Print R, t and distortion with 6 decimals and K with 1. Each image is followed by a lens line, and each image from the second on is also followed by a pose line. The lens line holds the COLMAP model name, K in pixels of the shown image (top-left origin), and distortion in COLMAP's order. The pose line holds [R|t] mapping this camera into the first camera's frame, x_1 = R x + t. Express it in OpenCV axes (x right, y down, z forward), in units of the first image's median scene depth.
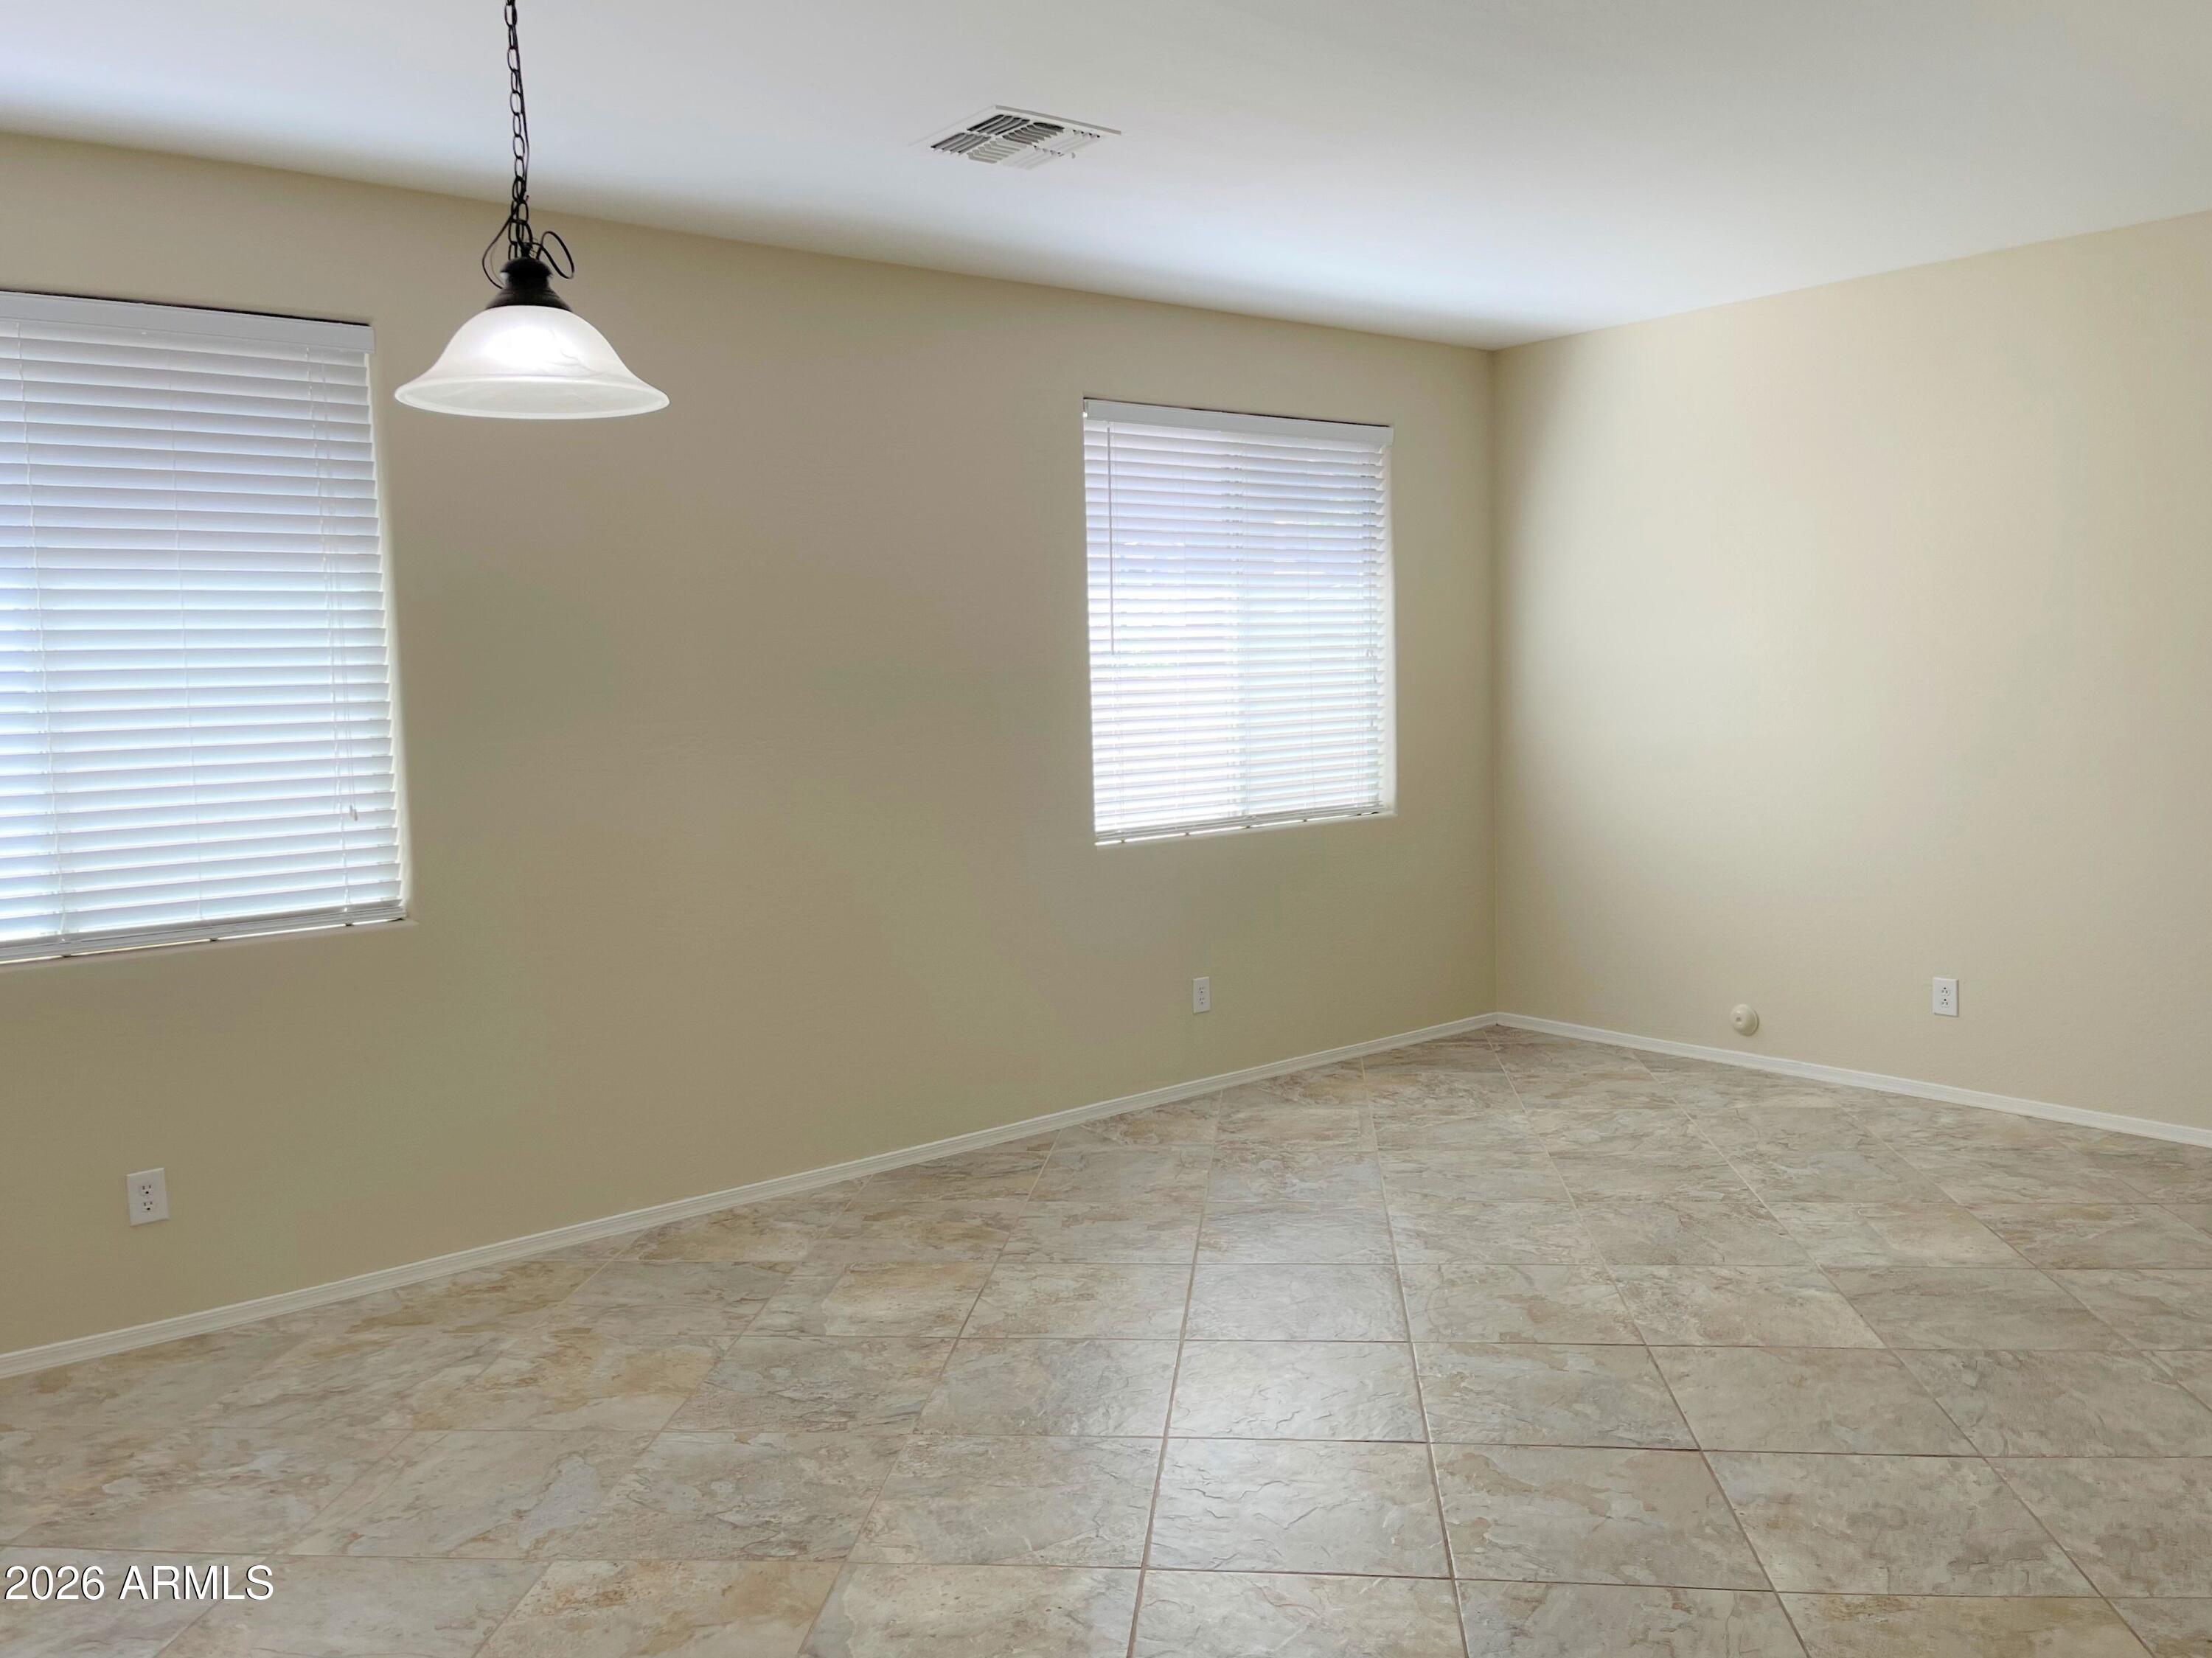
lens RADIAL K [[1673.5, 0, 1106.0], [0, 1673.5, 829.0], [0, 0, 1]] dist [0.052021, -0.078959]
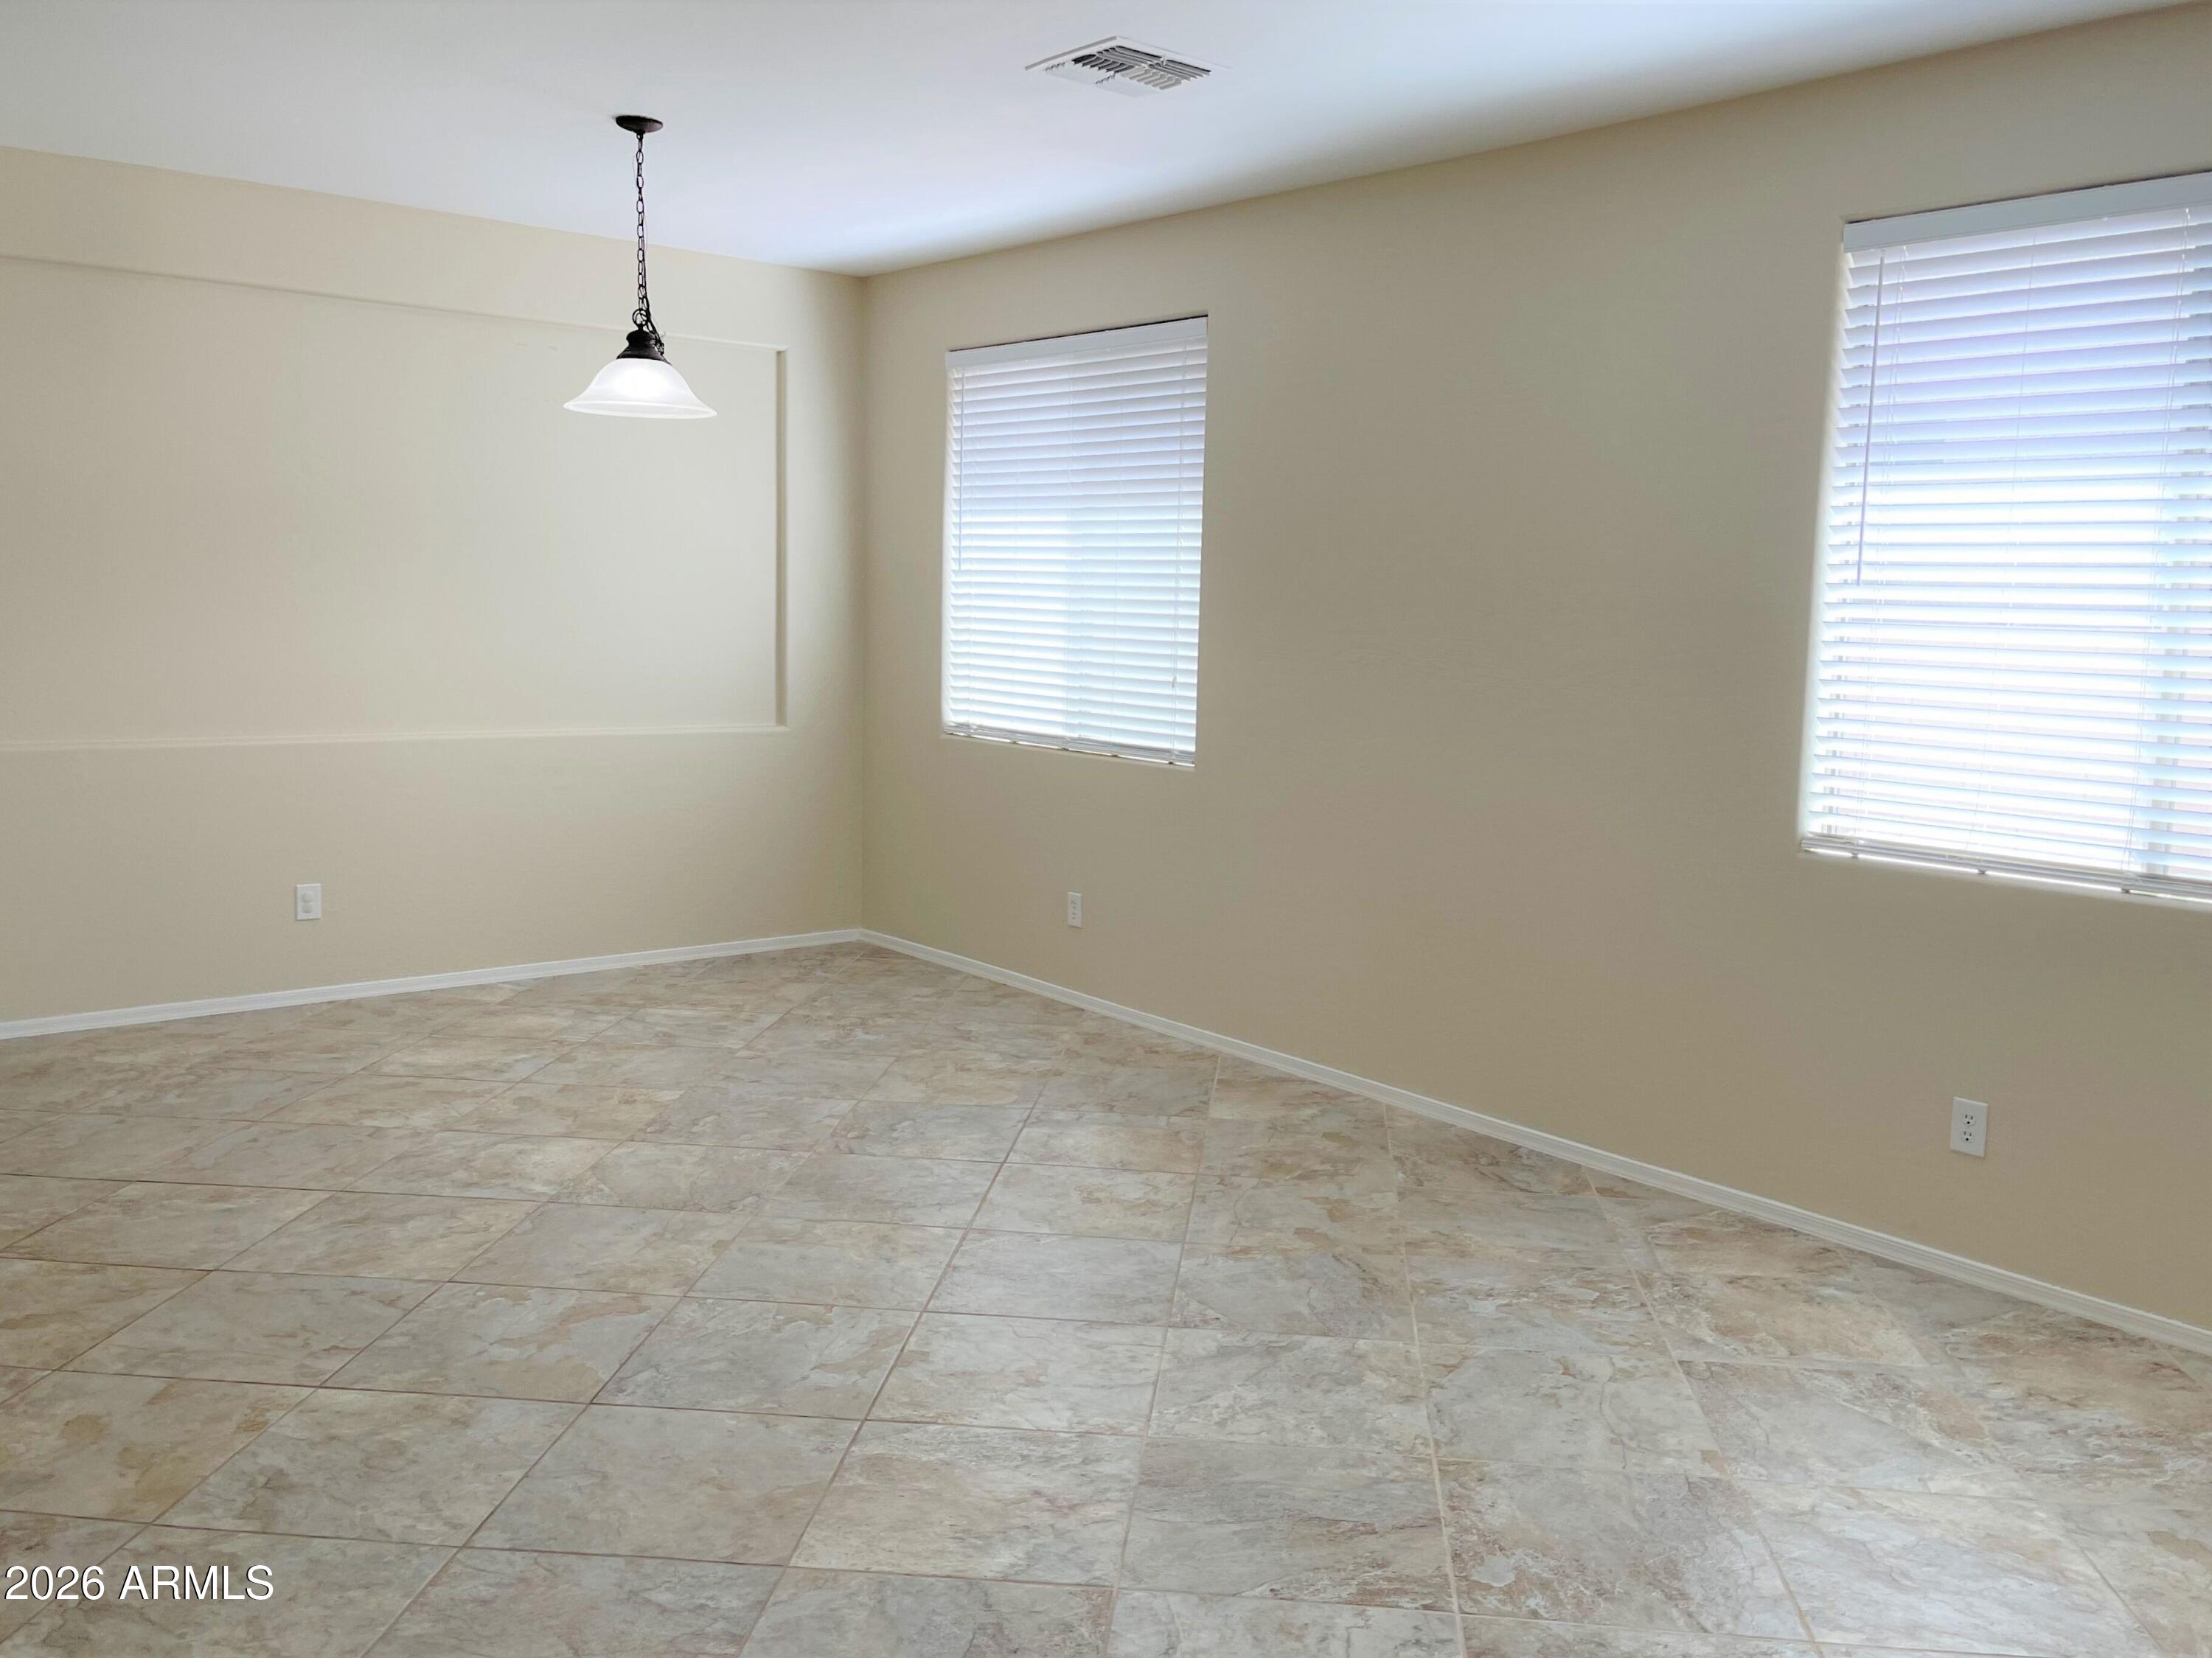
lens RADIAL K [[1799.1, 0, 1162.5], [0, 1799.1, 791.5], [0, 0, 1]] dist [0.056566, -0.071453]
pose [[0.057451, 0.143144, -0.988033, 0.942582], [-0.125100, 0.982899, 0.135126, -0.108379], [0.990479, 0.115840, 0.074375, 0.847530]]
